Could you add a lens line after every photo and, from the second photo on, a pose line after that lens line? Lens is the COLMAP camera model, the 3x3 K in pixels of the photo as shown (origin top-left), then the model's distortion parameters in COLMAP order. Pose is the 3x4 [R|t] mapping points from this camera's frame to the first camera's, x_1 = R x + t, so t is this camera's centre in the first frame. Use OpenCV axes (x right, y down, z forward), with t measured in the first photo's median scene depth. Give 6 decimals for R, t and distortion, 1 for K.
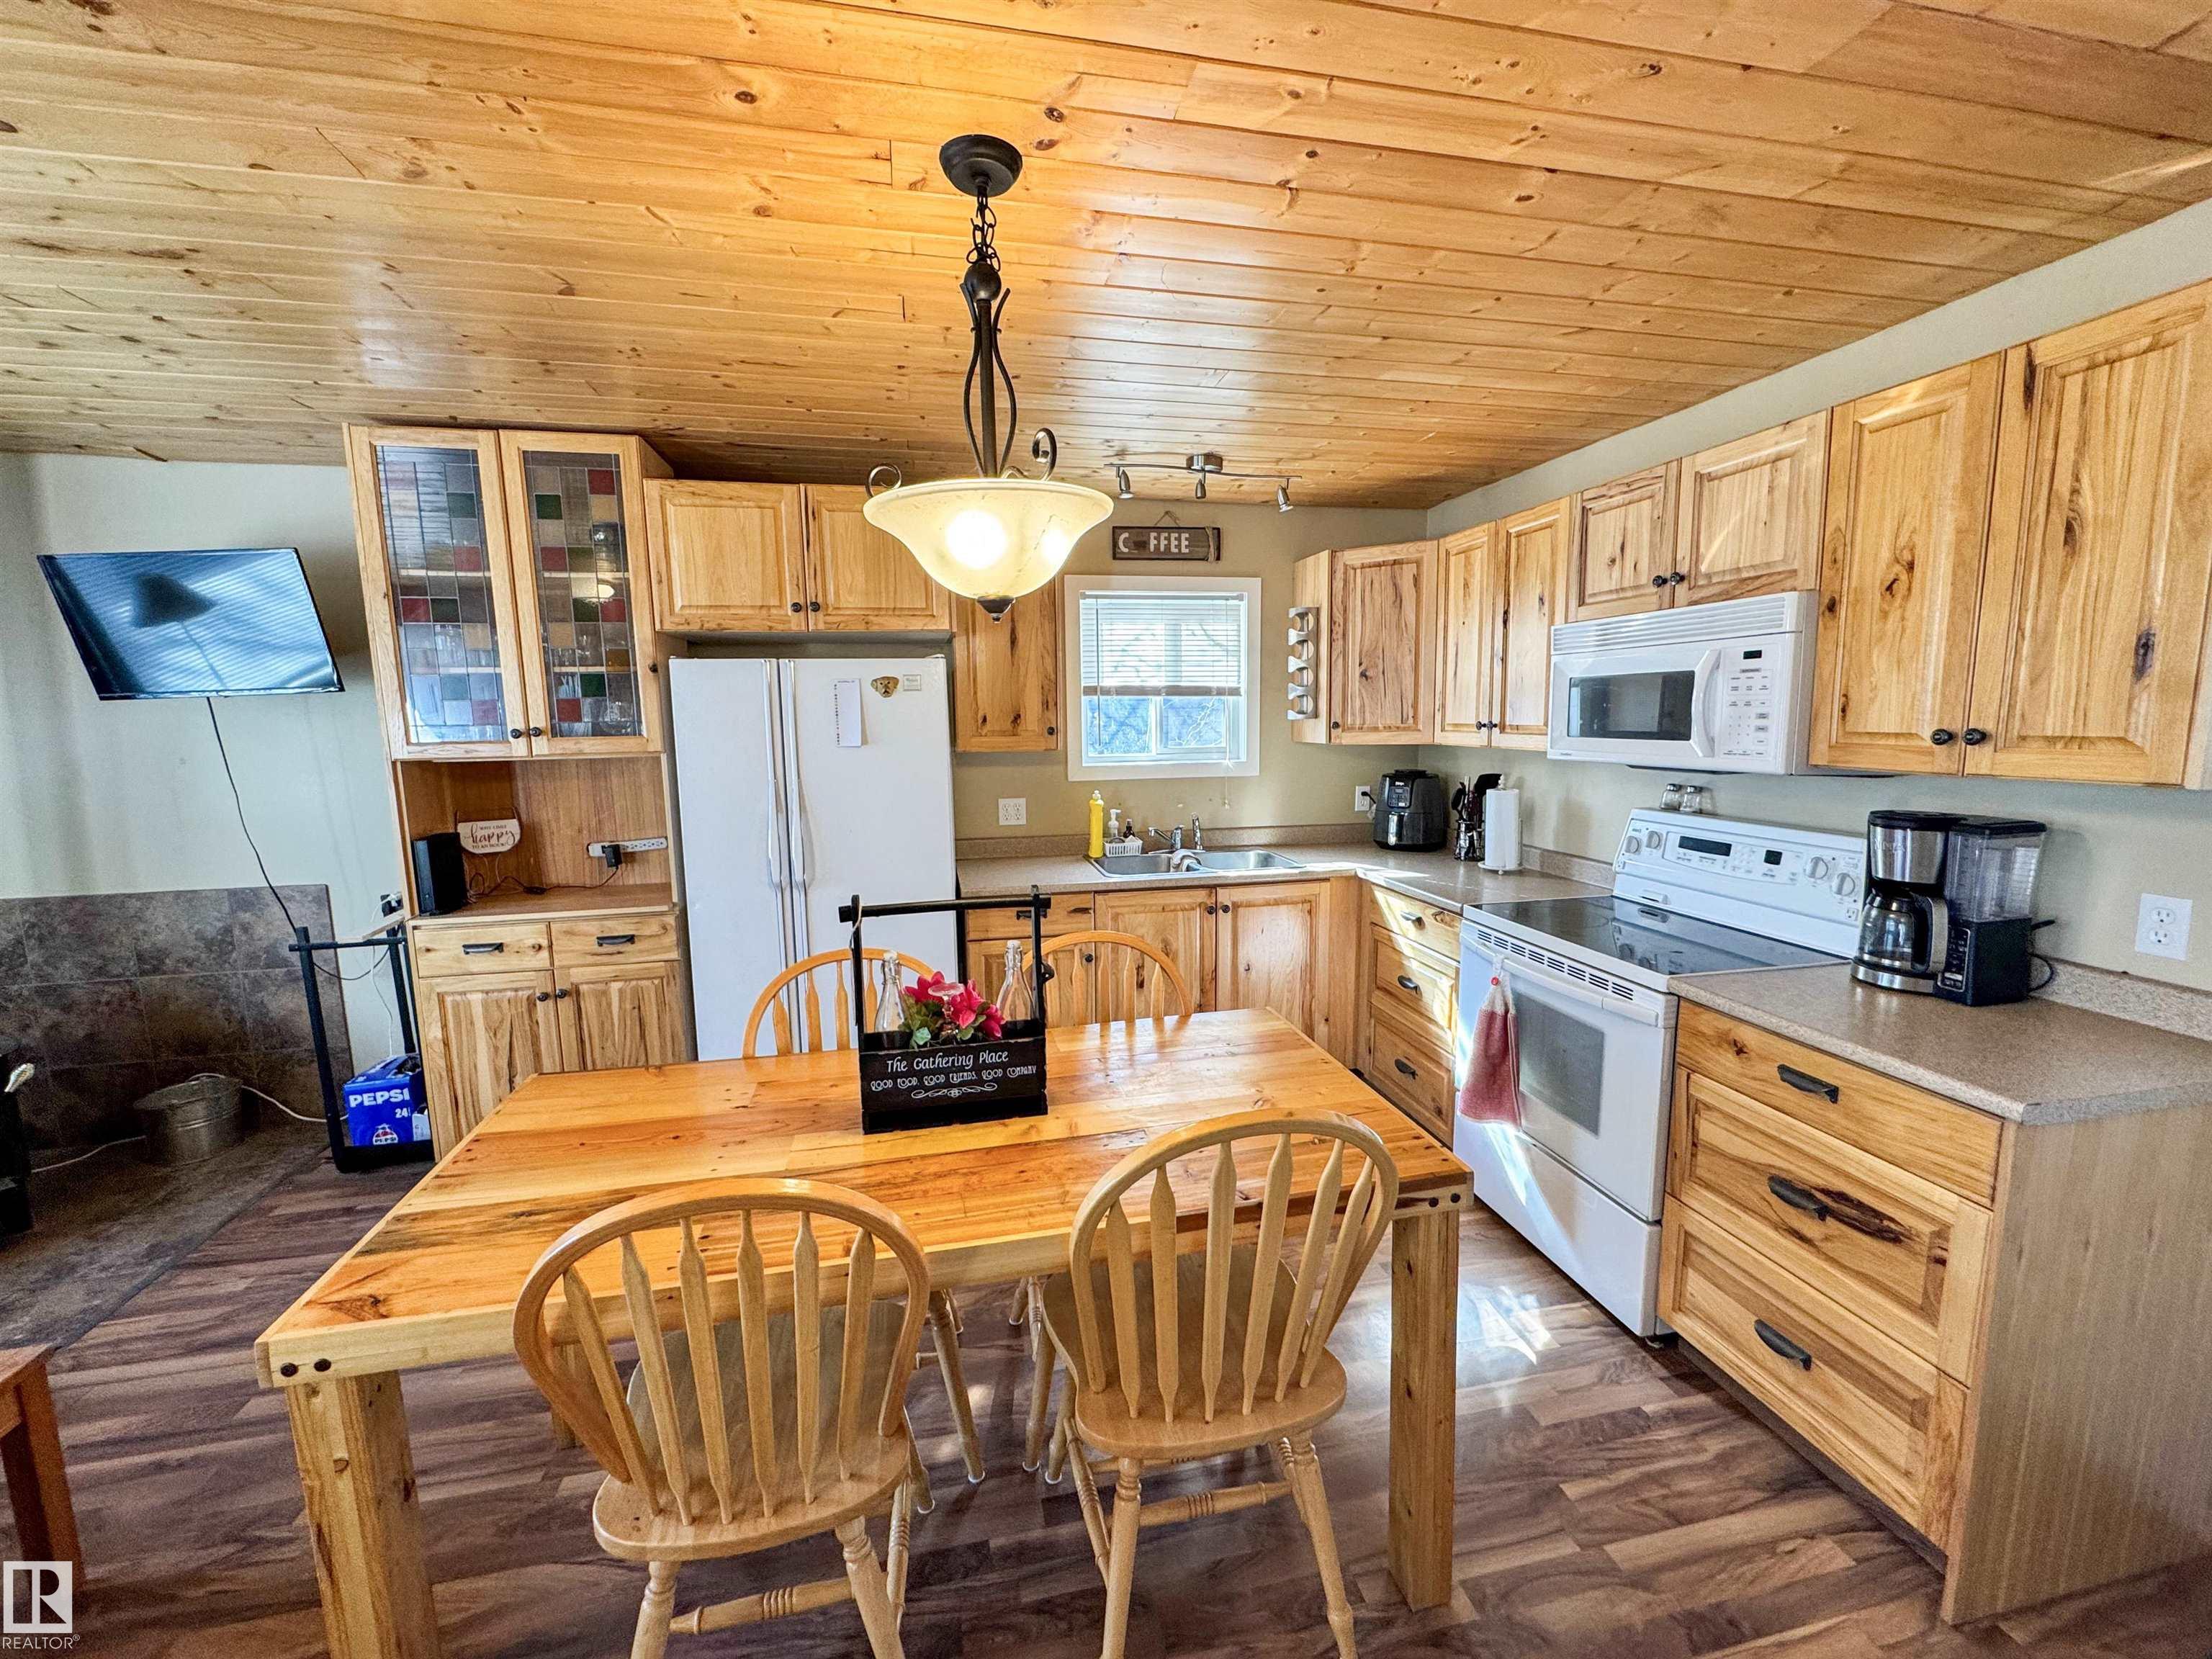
lens RADIAL K [[878.5, 0, 1108.3], [0, 878.5, 826.3], [0, 0, 1]] dist [-0.001934, -0.000277]
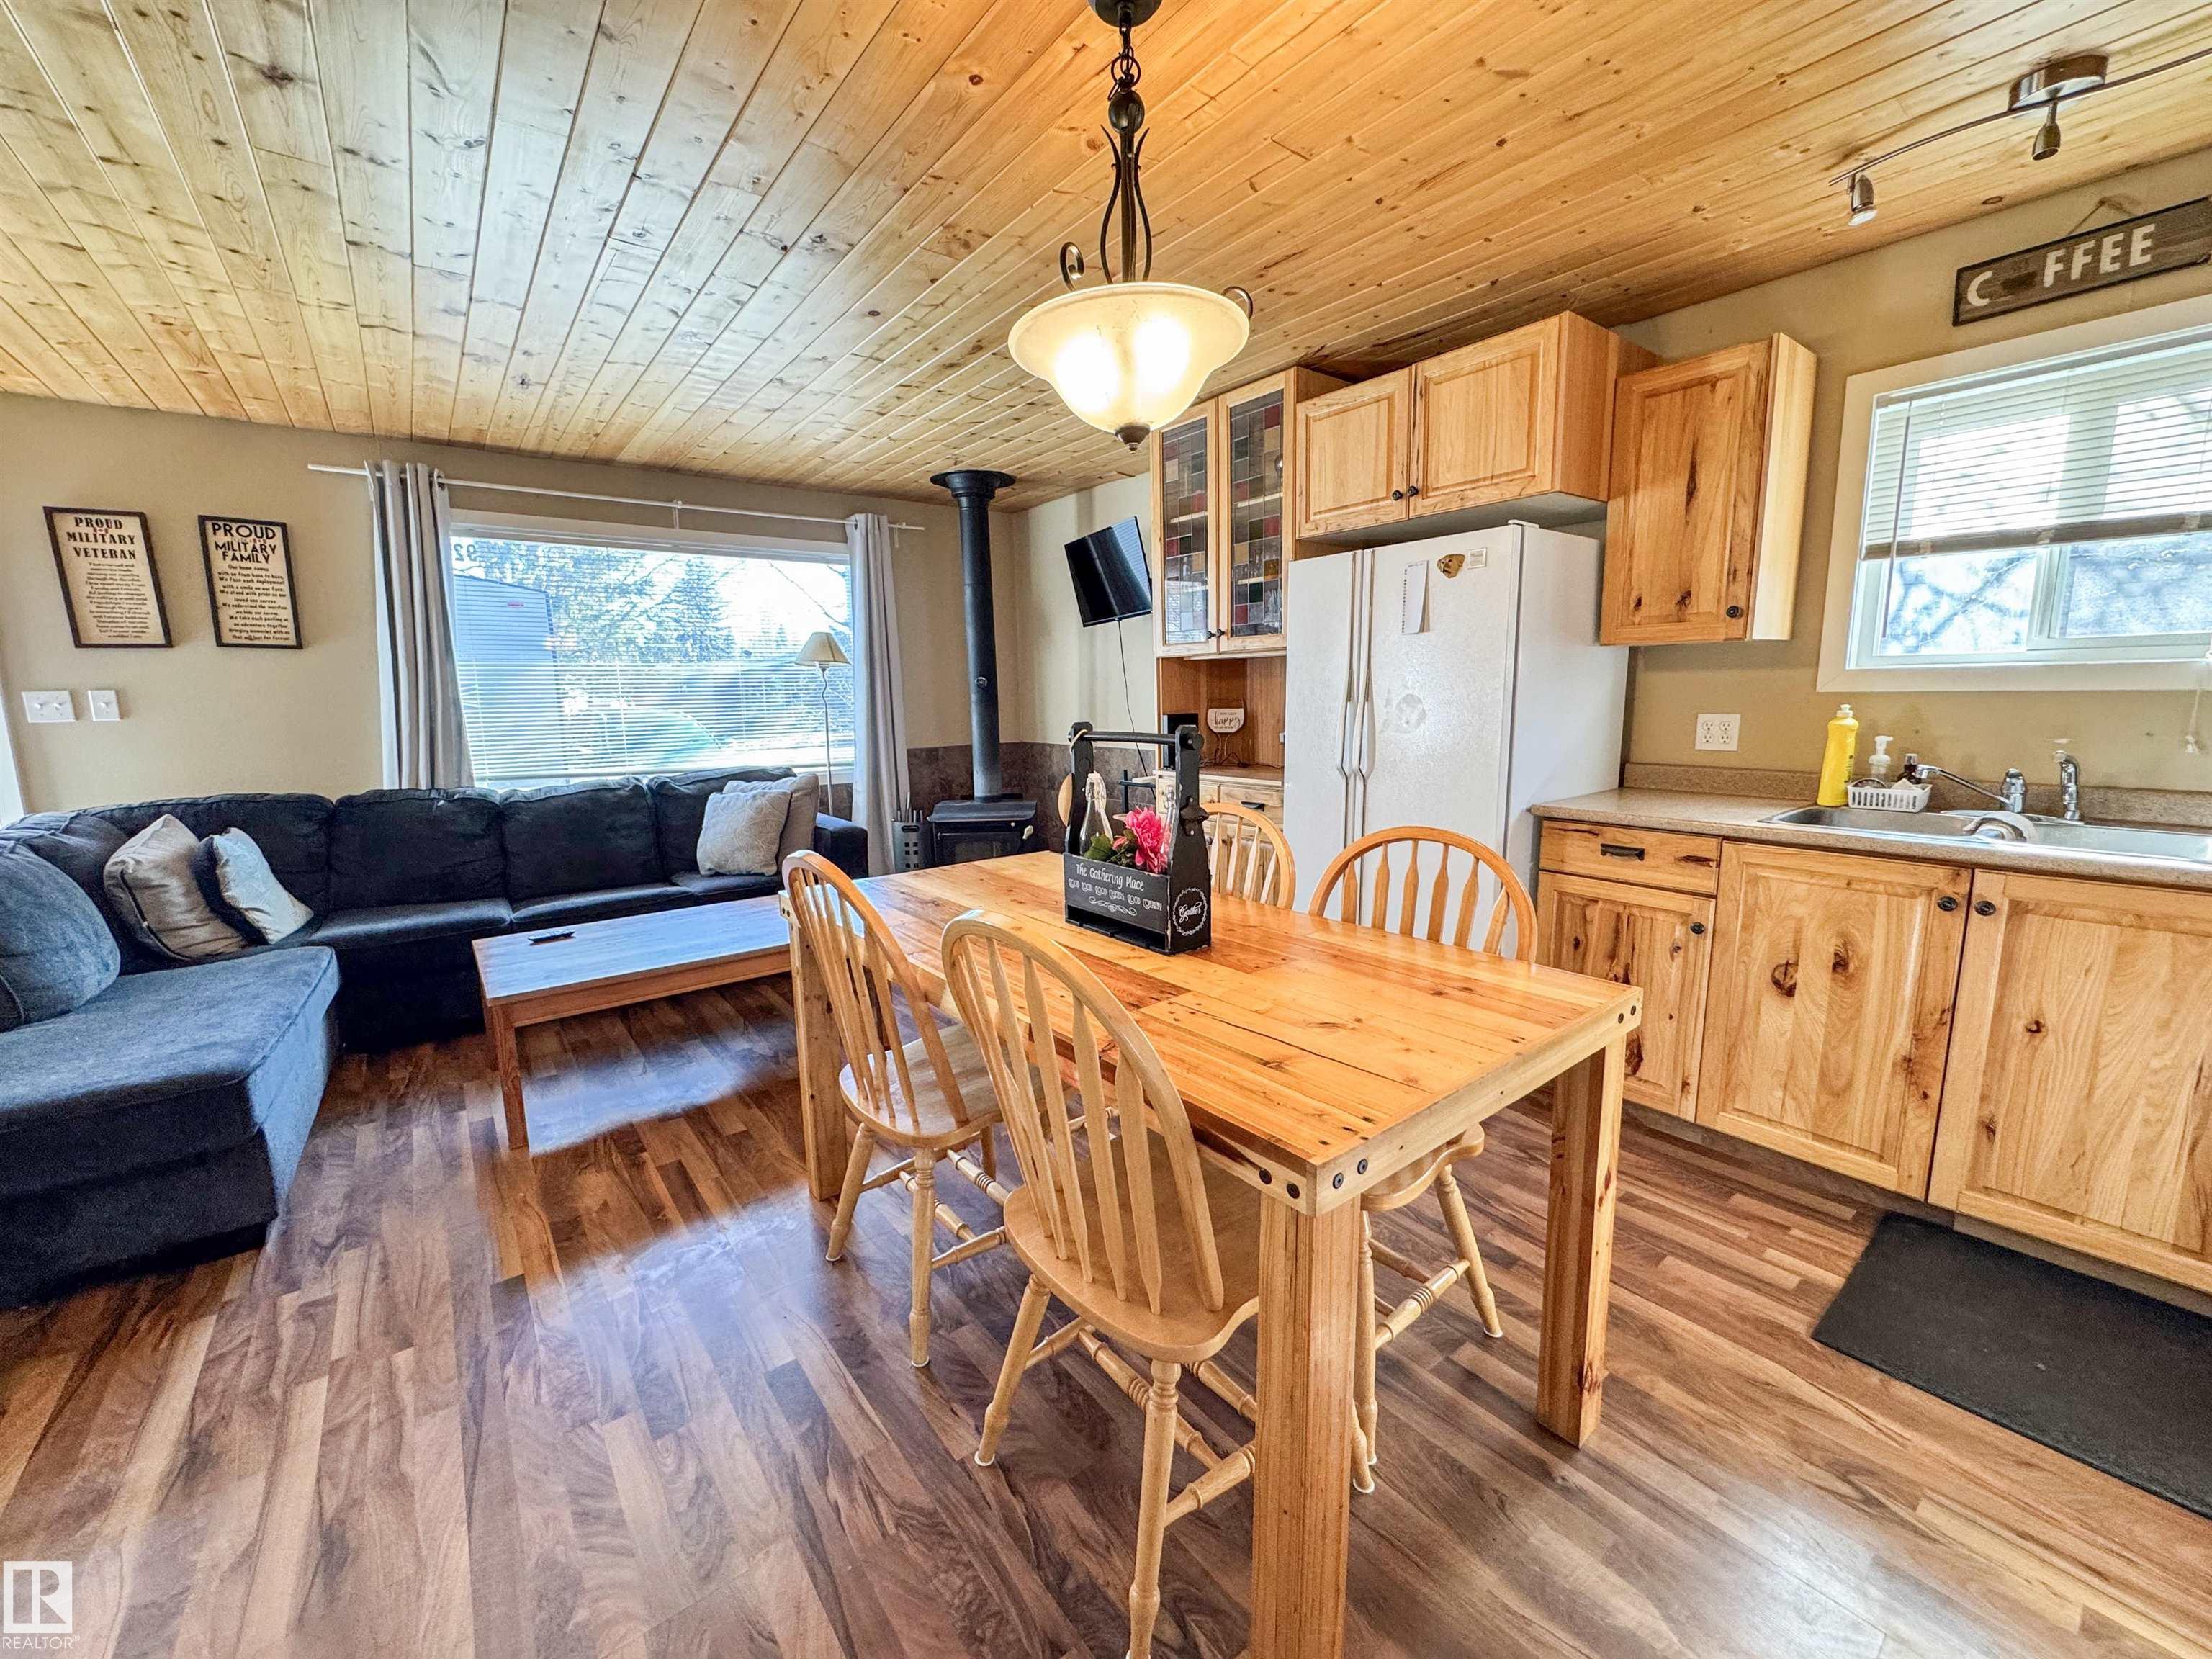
lens RADIAL K [[878.5, 0, 1108.3], [0, 878.5, 826.3], [0, 0, 1]] dist [-0.001934, -0.000277]
pose [[0.437247, 0.144315, -0.887687, 0.454519], [-0.106849, 0.988386, 0.108055, 0.049792], [0.892972, 0.047601, 0.447589, 0.292715]]
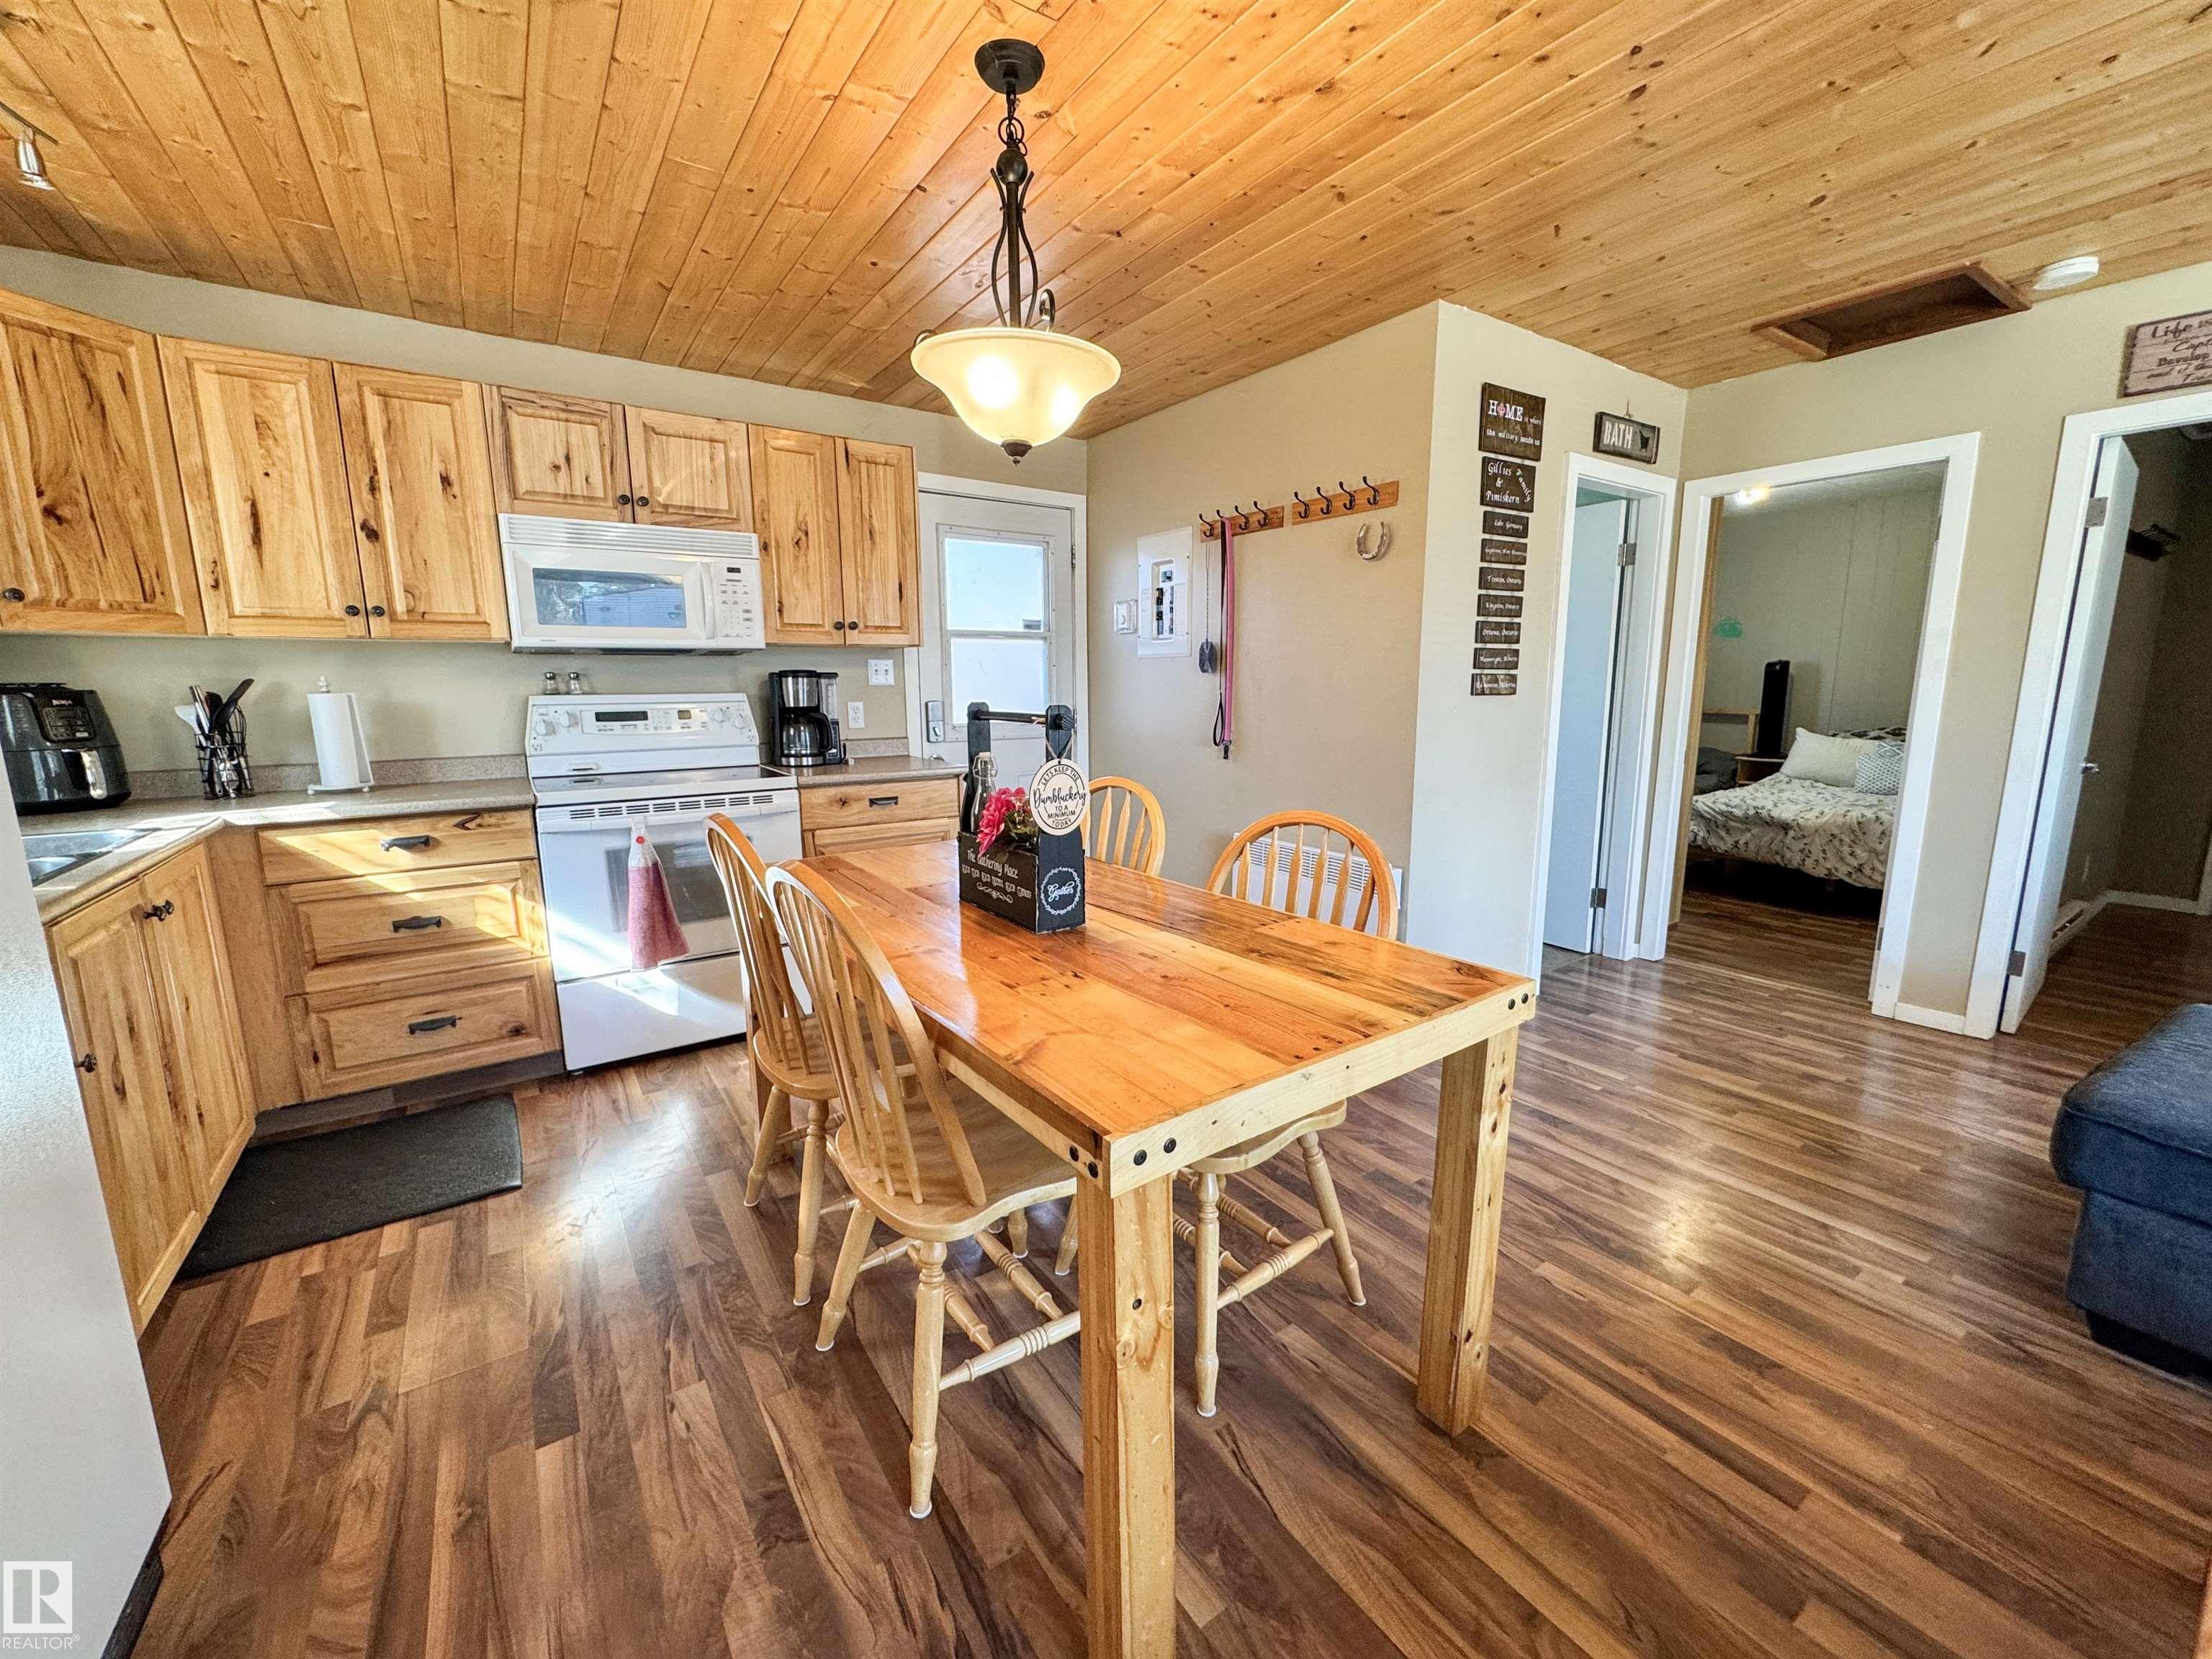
lens RADIAL K [[878.5, 0, 1108.3], [0, 878.5, 826.3], [0, 0, 1]] dist [-0.001934, -0.000277]
pose [[-0.385905, -0.138679, 0.912056, -0.724204], [0.130330, 0.970526, 0.202714, 0.009768], [-0.913286, 0.197096, -0.356457, 0.767039]]
